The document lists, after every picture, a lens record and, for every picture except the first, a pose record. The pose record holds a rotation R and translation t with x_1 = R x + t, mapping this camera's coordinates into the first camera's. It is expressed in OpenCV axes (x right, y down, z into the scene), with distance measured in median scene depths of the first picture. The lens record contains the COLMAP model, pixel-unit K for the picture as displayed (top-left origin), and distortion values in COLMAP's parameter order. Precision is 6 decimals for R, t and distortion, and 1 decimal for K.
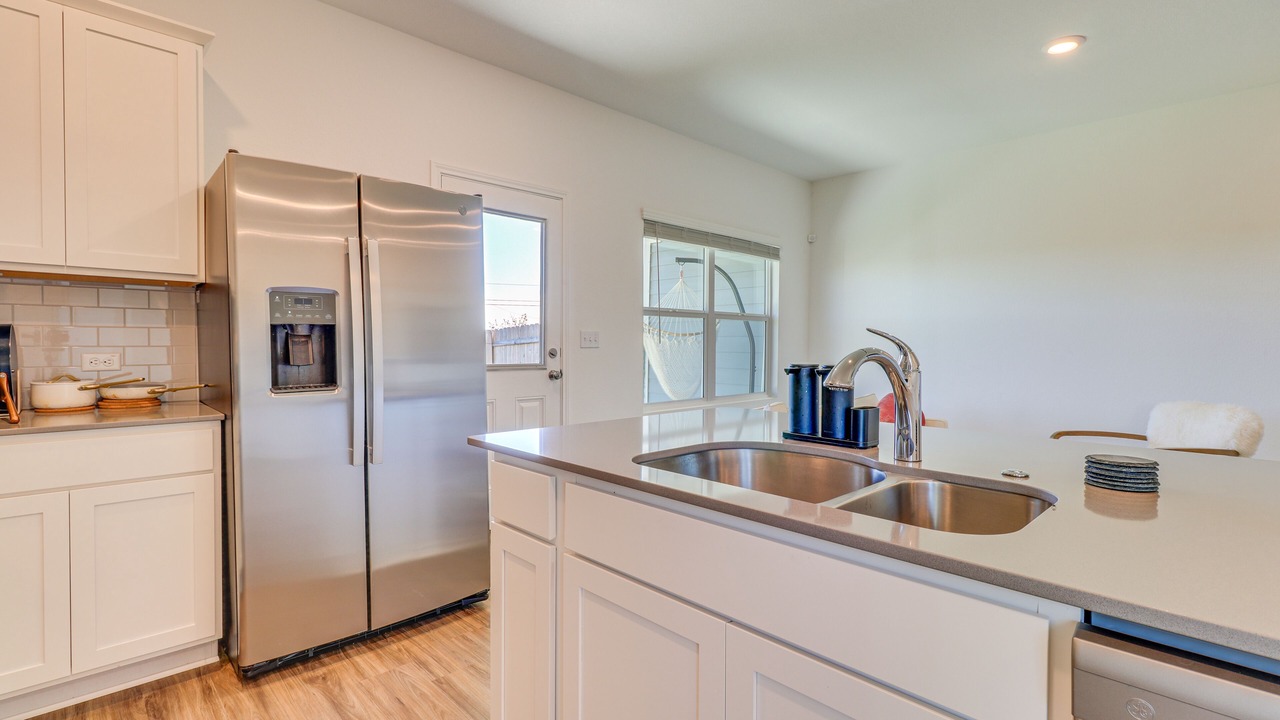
lens RADIAL K [[597.4, 0, 635.8], [0, 597.4, 354.2], [0, 0, 1]] dist [-0.000335, -0.000592]
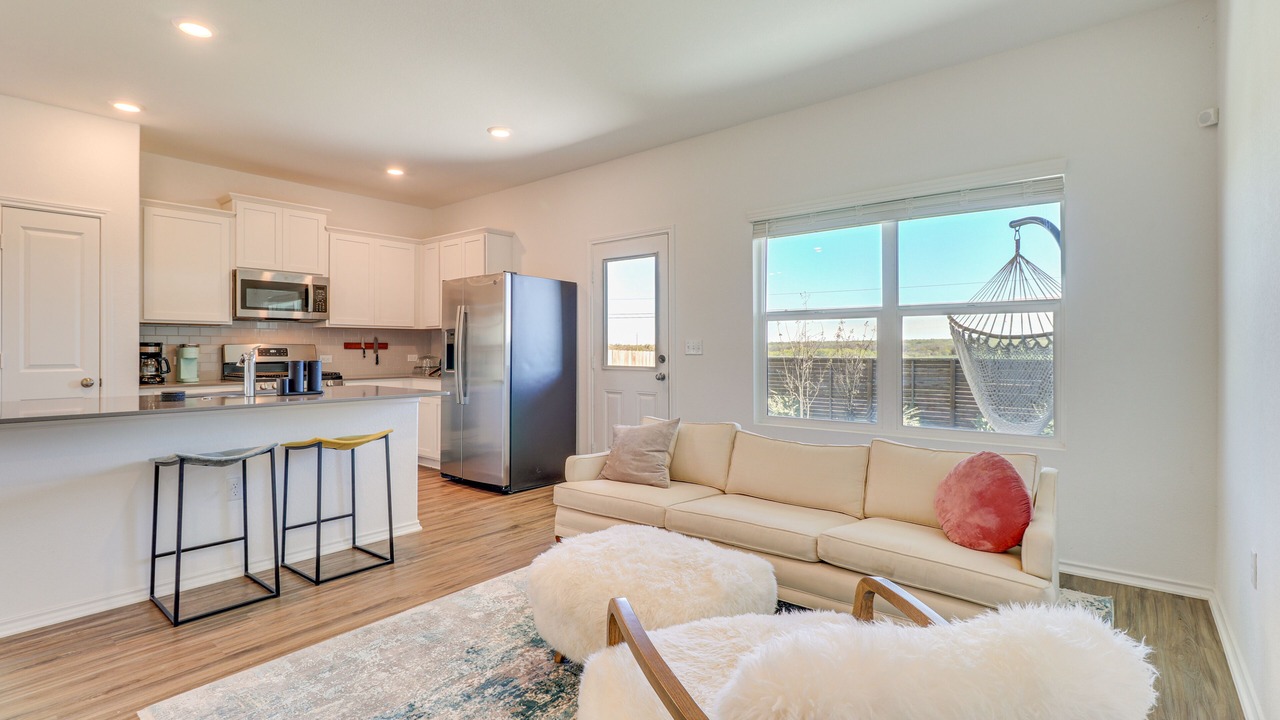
lens RADIAL K [[595.6, 0, 637.3], [0, 595.6, 343.2], [0, 0, 1]] dist [0.001368, 0.000297]
pose [[0.112080, -0.024888, -0.993387, 1.099840], [-0.024458, 0.999314, -0.027796, 0.001603], [0.993398, 0.027412, 0.111395, 0.829877]]
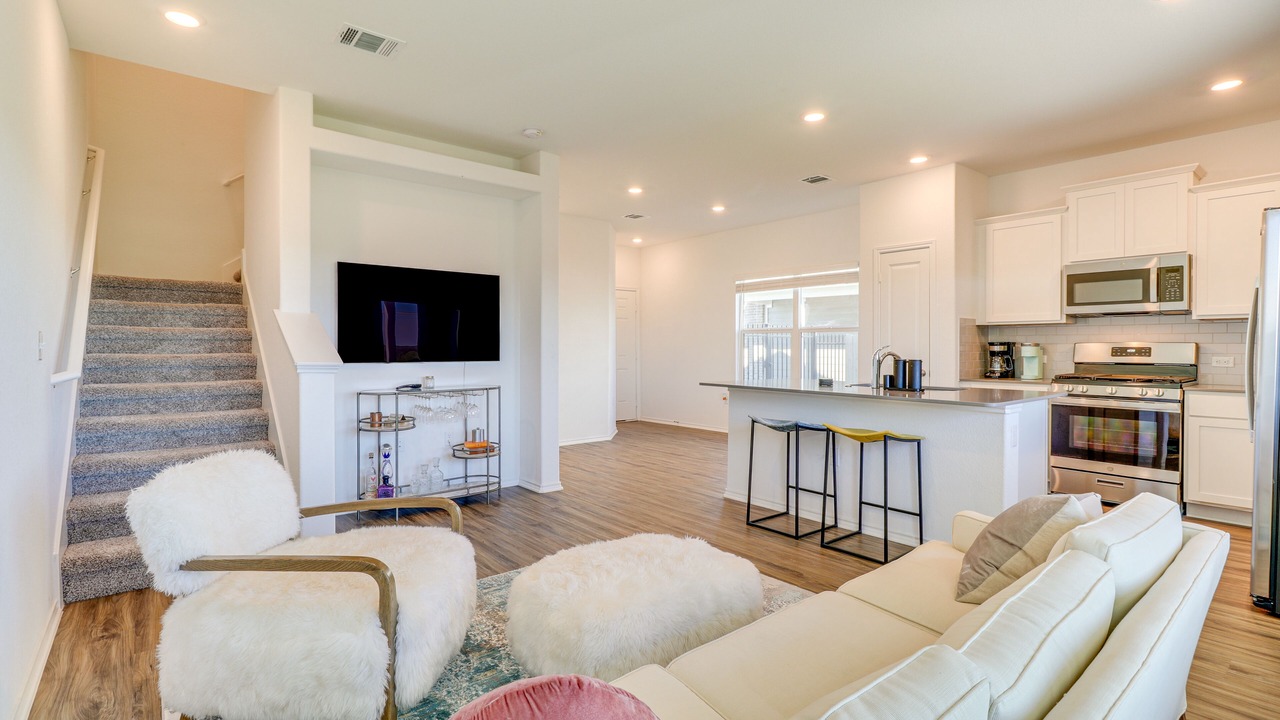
lens RADIAL K [[597.4, 0, 635.8], [0, 597.4, 354.2], [0, 0, 1]] dist [-0.000335, -0.000592]
pose [[-0.996104, -0.015654, 0.086790, 0.497512], [-0.011997, 0.999025, 0.042496, -0.030341], [-0.087371, 0.041289, -0.995320, 1.440221]]
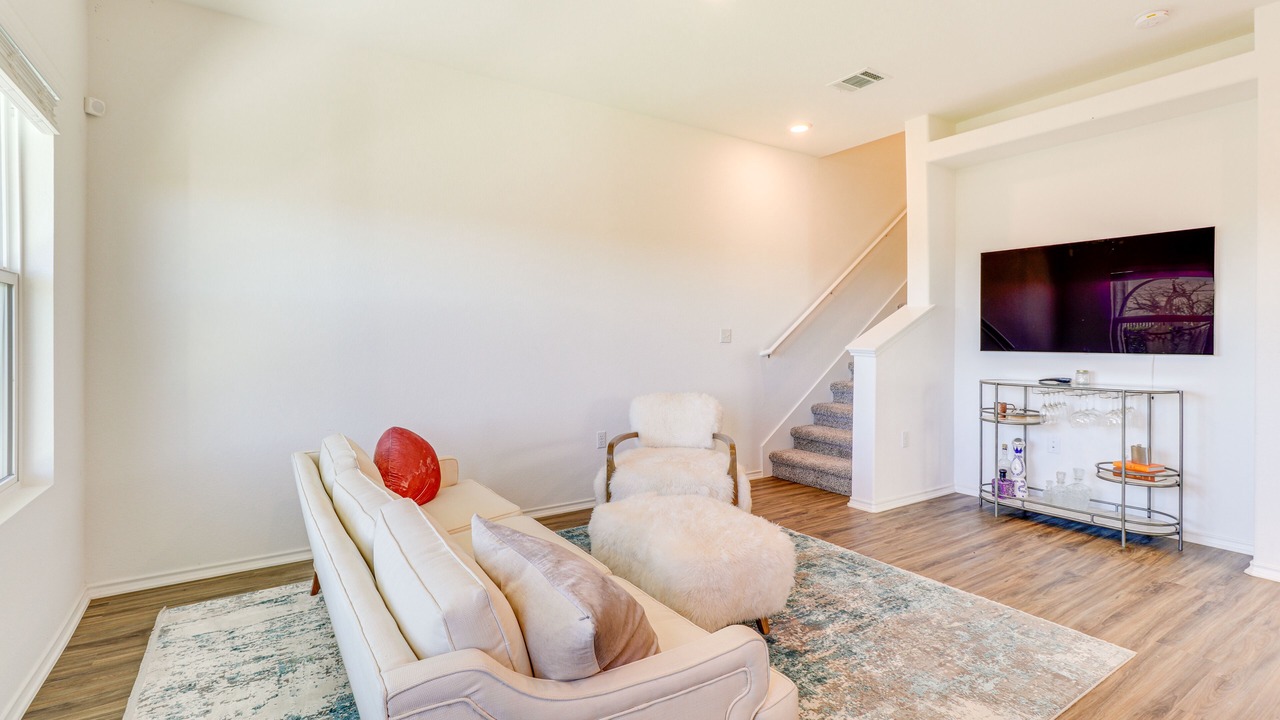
lens RADIAL K [[595.6, 0, 637.3], [0, 595.6, 343.2], [0, 0, 1]] dist [0.001368, 0.000297]
pose [[0.188631, -0.022226, 0.981796, -0.091236], [0.033560, 0.999306, 0.016175, -0.015790], [-0.981474, 0.029898, 0.189246, 0.831043]]
